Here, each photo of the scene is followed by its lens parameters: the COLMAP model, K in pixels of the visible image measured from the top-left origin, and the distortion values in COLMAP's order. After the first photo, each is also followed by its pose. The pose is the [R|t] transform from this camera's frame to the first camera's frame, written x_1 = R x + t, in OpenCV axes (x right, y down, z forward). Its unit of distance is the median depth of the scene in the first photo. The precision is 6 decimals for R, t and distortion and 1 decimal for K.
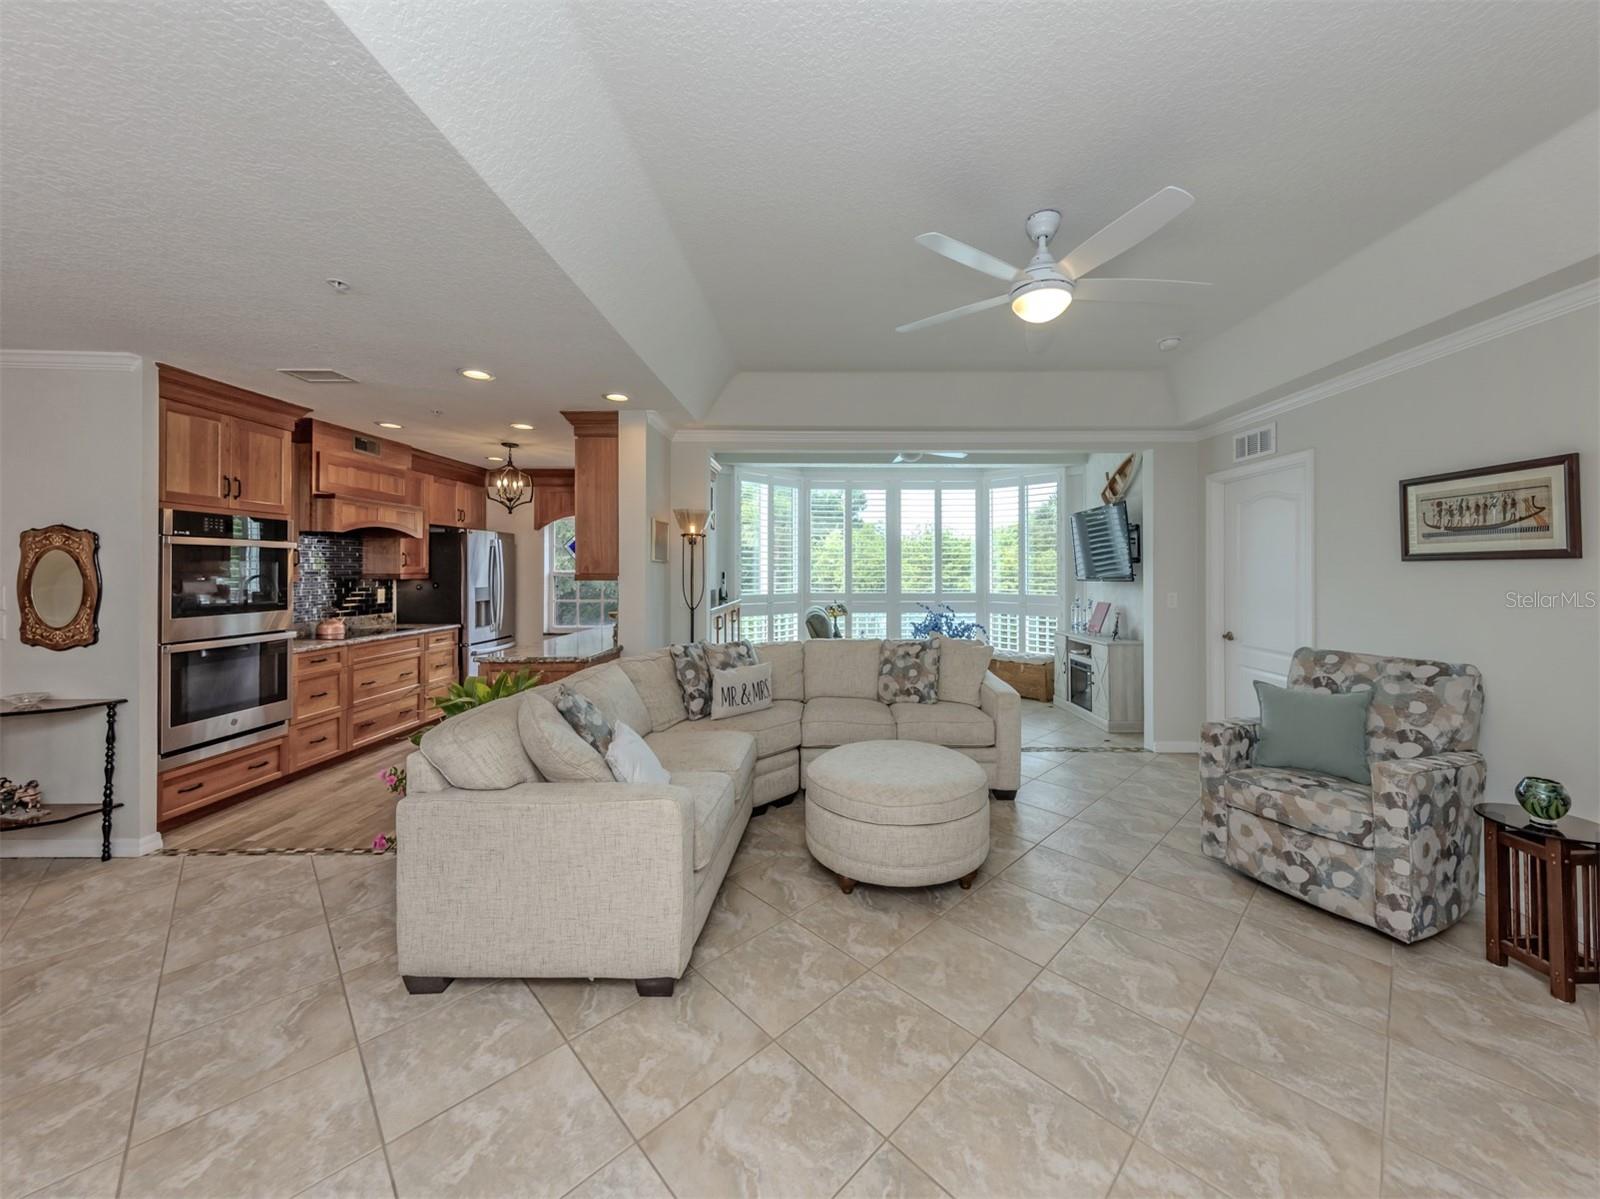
lens RADIAL K [[641.2, 0, 843.2], [0, 641.2, 566.8], [0, 0, 1]] dist [0.004266, -0.000261]
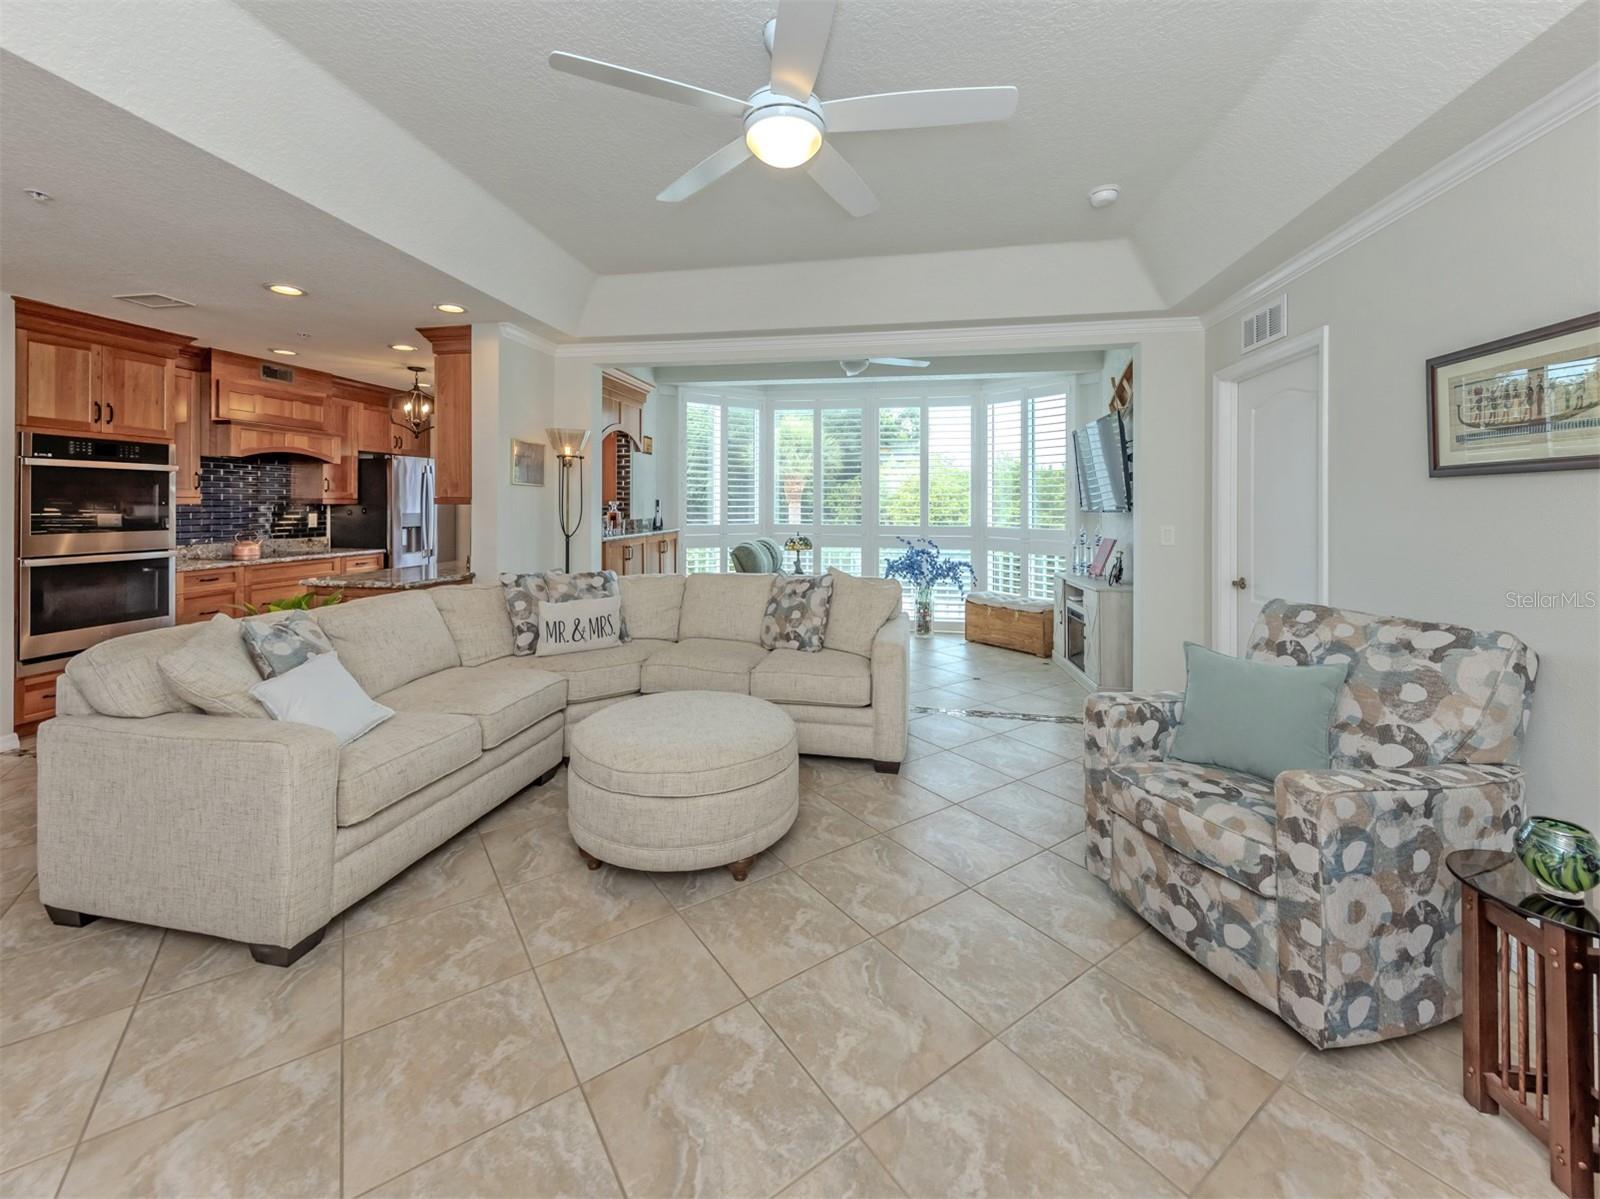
lens RADIAL K [[676.9, 0, 752.5], [0, 676.9, 504.2], [0, 0, 1]] dist [0.001874, 0.000422]
pose [[0.975904, 0.003798, -0.218169, 0.341524], [-0.002469, 0.999977, 0.006361, 0.017639], [0.218188, -0.005669, 0.975890, 0.147063]]
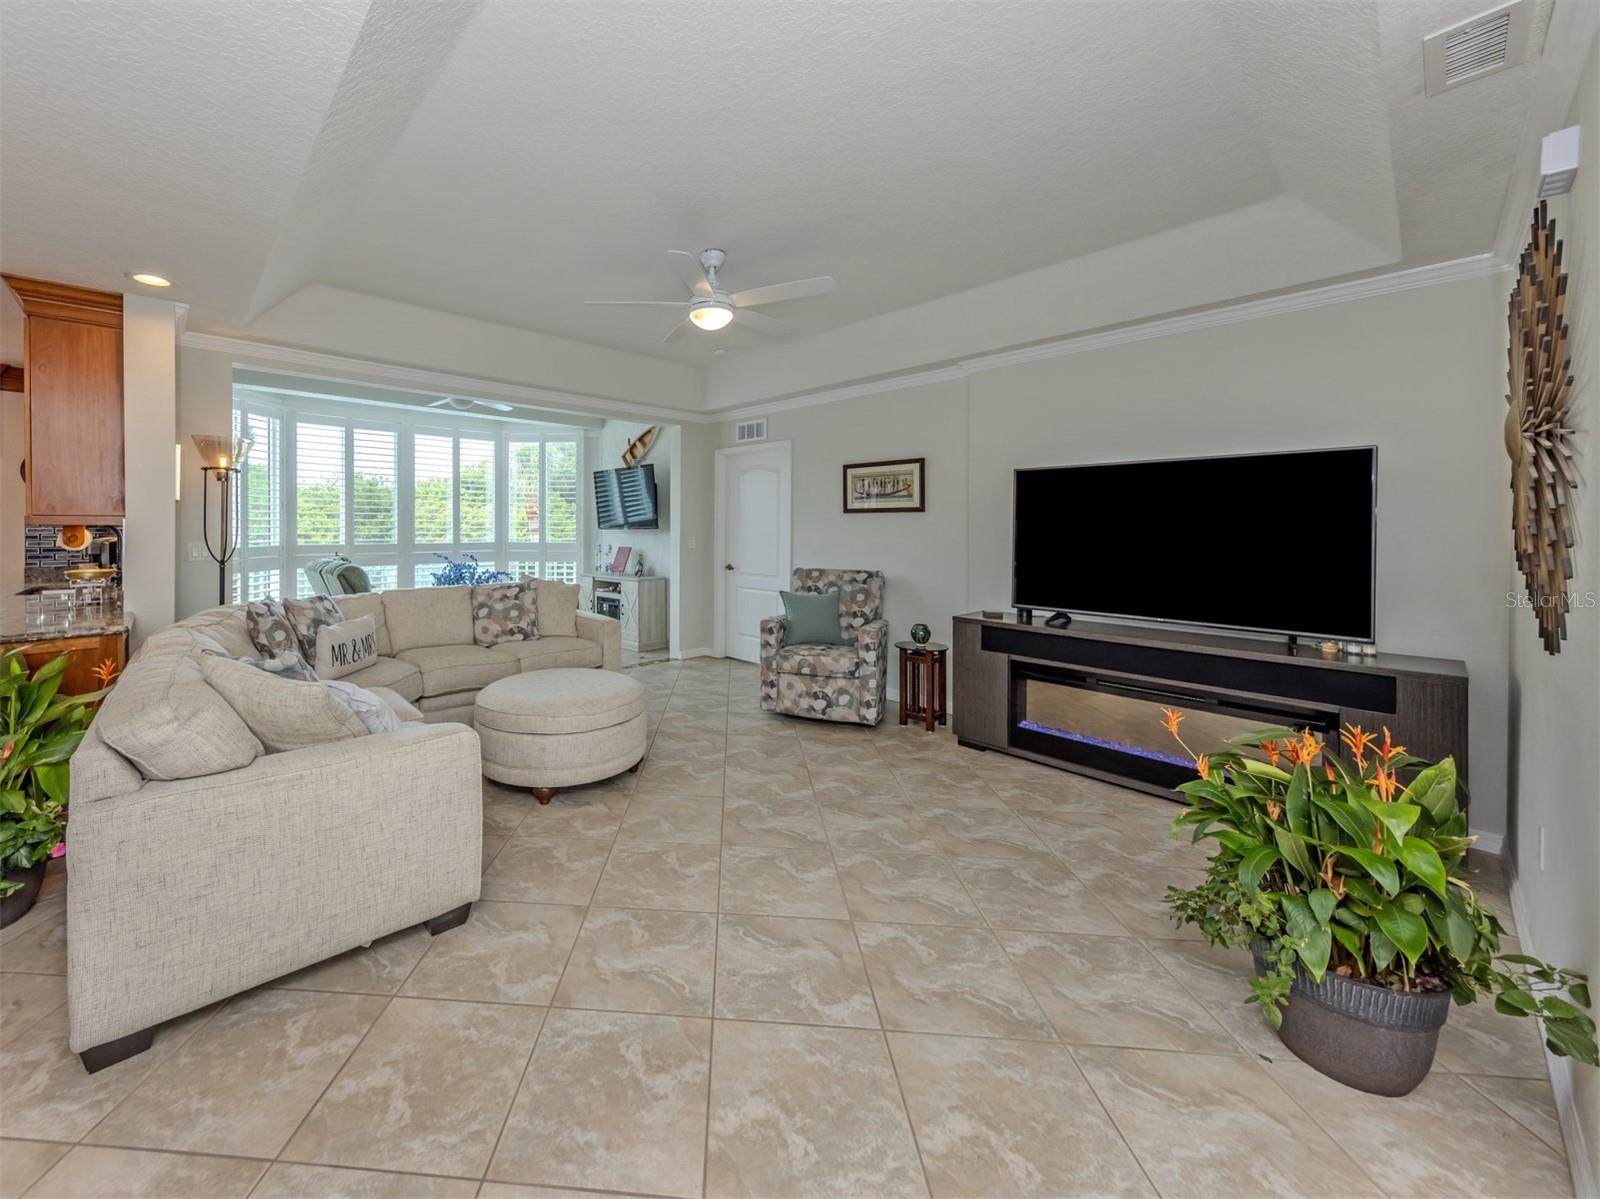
lens RADIAL K [[598.3, 0, 770.2], [0, 598.3, 528.6], [0, 0, 1]] dist [0.000533, -0.000249]
pose [[0.734663, -0.002660, 0.678427, -0.344015], [-0.006664, 0.999916, 0.011137, 0.016225], [-0.678400, -0.012703, 0.734583, -0.014354]]
